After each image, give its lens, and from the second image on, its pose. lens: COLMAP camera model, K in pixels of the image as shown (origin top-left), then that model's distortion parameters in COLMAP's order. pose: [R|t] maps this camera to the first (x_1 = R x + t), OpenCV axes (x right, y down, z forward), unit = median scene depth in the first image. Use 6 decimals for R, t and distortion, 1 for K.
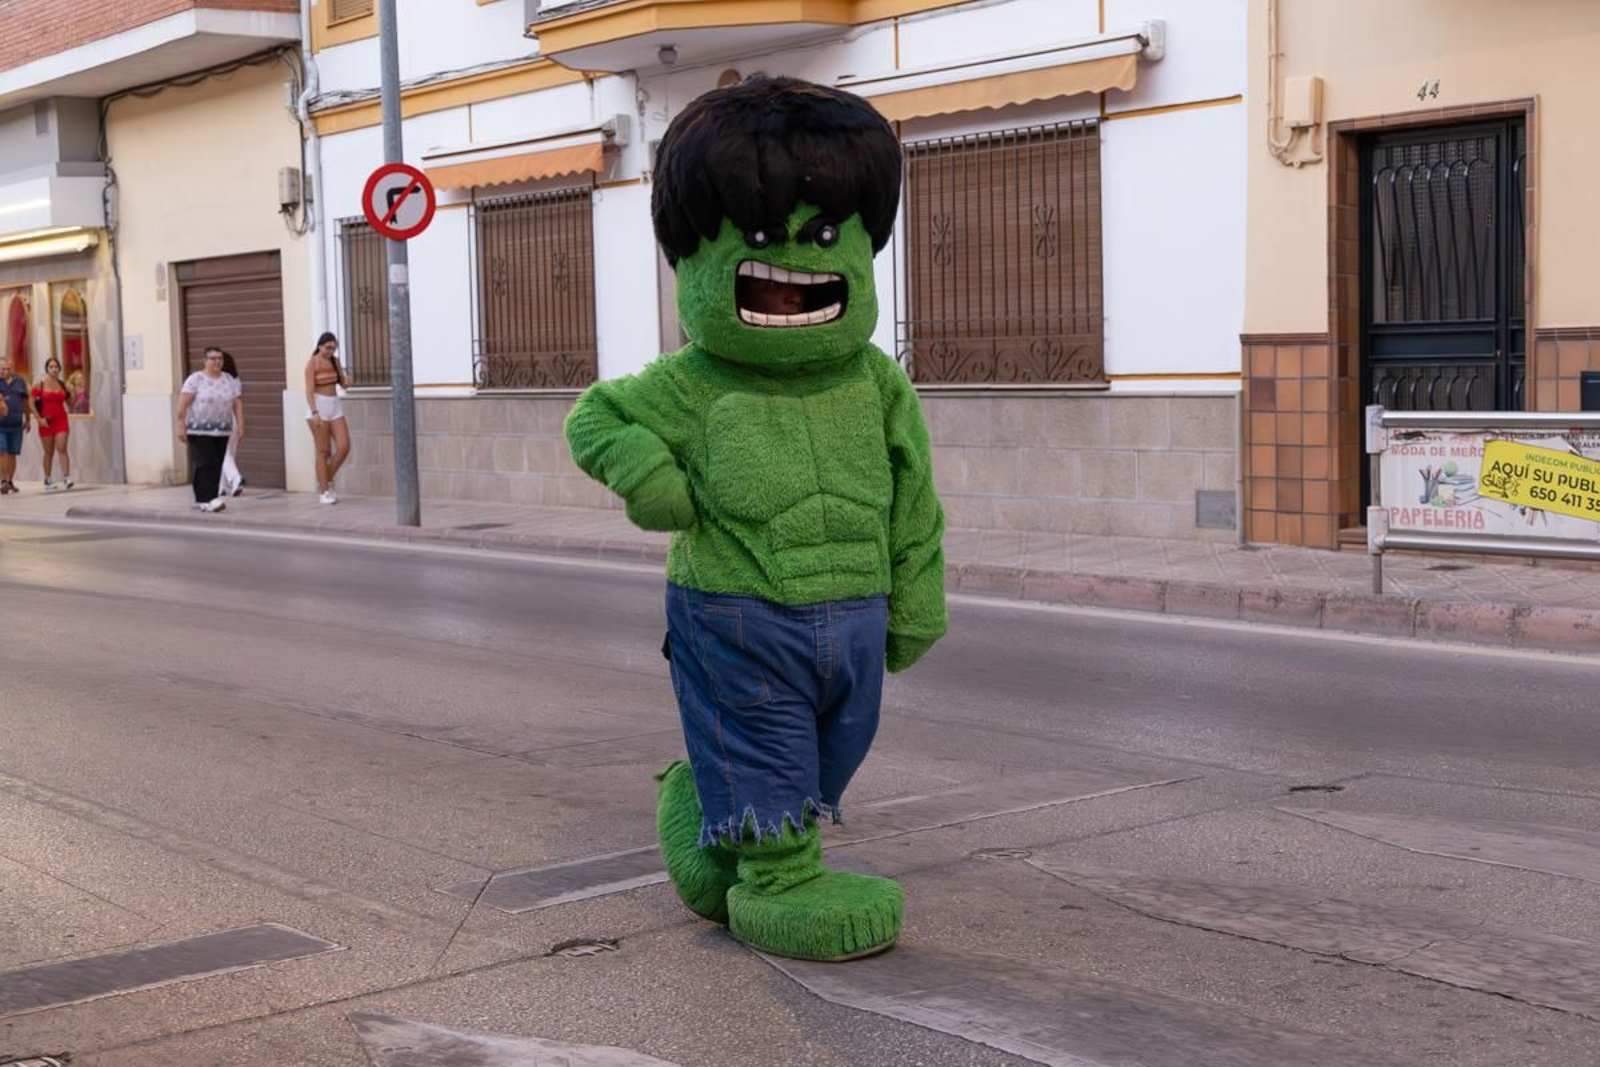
lens RADIAL K [[2359.9, 0, 800.0], [0, 2359.9, 533.5], [0, 0, 1]] dist [0.003989, 0.015954]
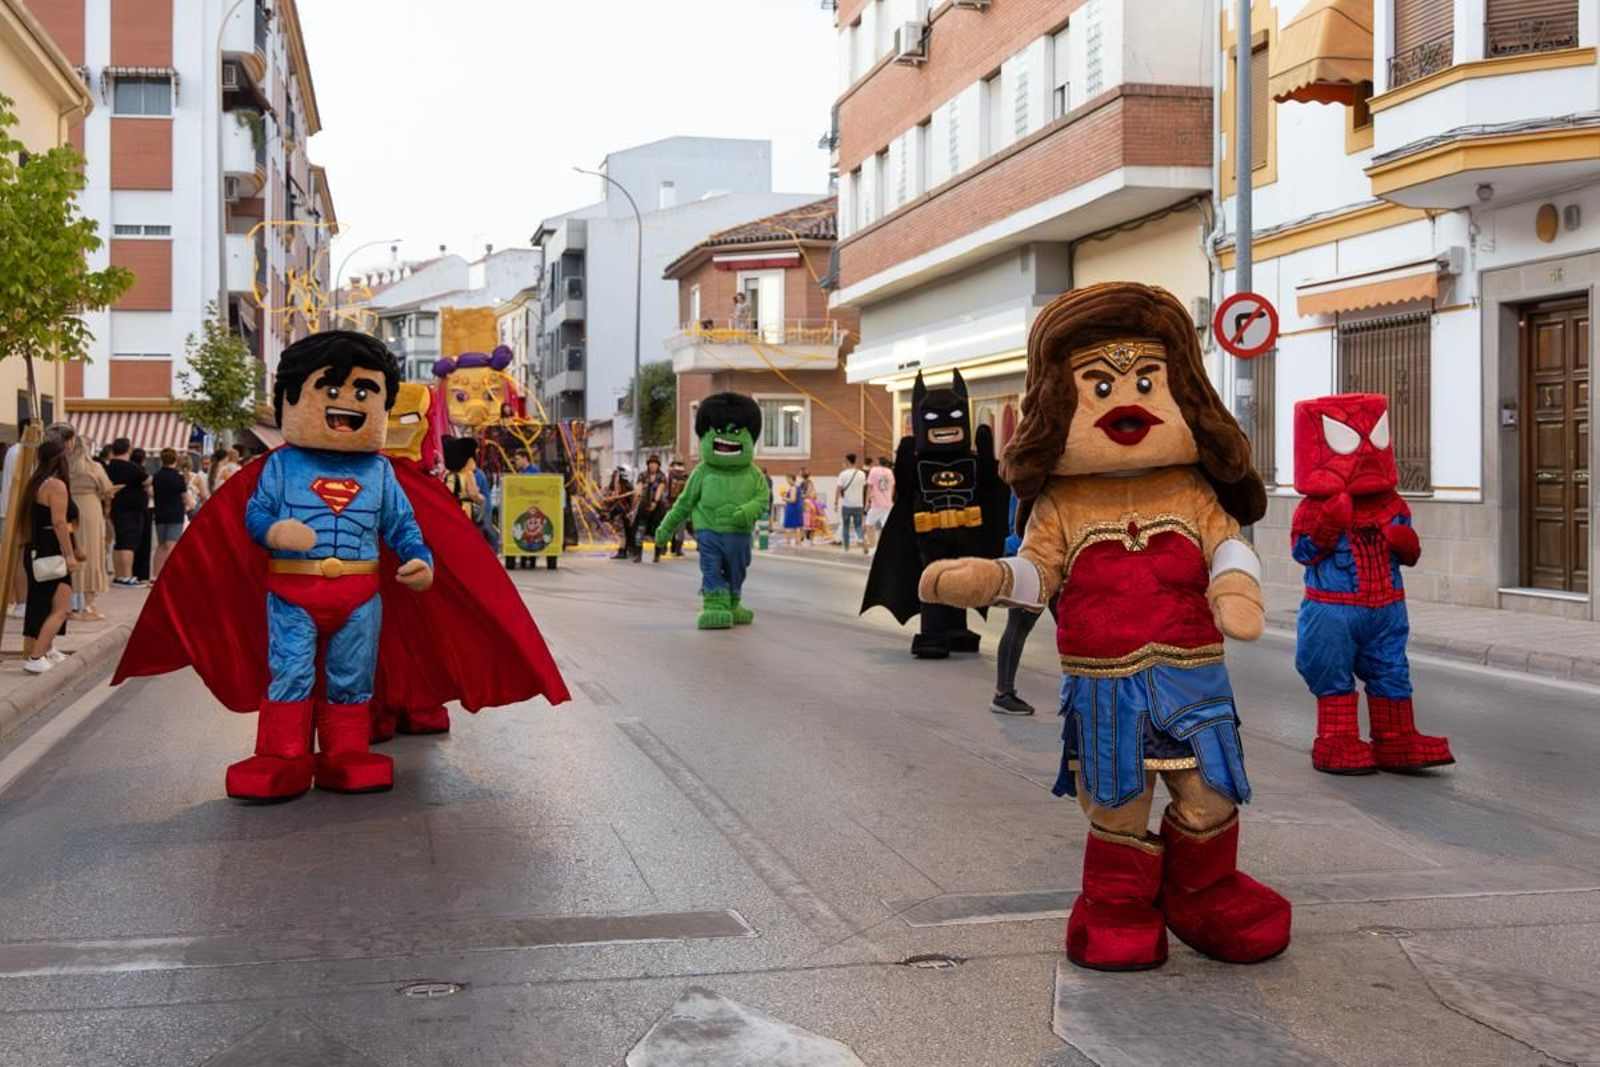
lens RADIAL K [[2047.1, 0, 836.9], [0, 2047.1, 469.7], [0, 0, 1]] dist [0.002882, 0.008691]
pose [[0.900678, 0.027372, -0.433624, 0.104569], [-0.057966, 0.996662, -0.057487, -0.001205], [0.430603, 0.076913, 0.899258, 0.022845]]
